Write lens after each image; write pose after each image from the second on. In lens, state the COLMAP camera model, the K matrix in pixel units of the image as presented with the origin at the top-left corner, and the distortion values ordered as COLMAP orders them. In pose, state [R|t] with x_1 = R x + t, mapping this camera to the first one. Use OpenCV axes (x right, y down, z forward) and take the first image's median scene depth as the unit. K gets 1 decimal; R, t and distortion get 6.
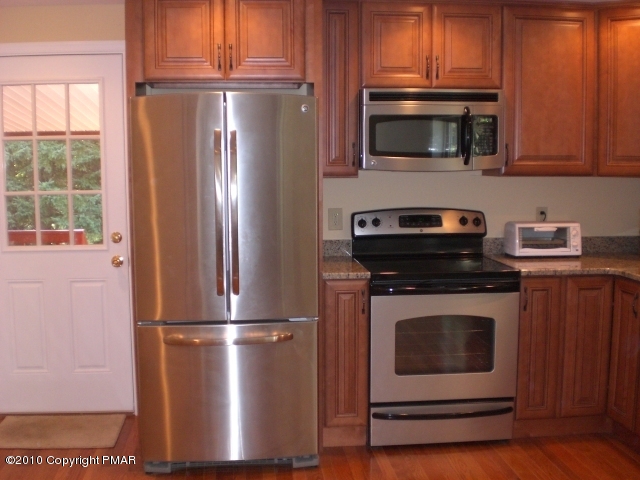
lens RADIAL K [[704.5, 0, 311.1], [0, 704.5, 255.4], [0, 0, 1]] dist [-0.135514, 0.000000]
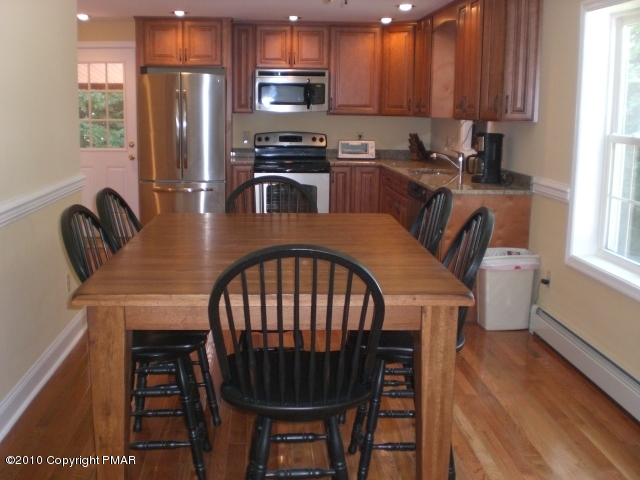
lens RADIAL K [[704.5, 0, 320.2], [0, 704.5, 242.4], [0, 0, 1]] dist [-0.135514, 0.000000]
pose [[0.999527, 0.025717, -0.016851, 0.298965], [-0.024703, 0.998022, 0.057805, 0.128820], [0.018304, -0.057362, 0.998186, -0.976360]]
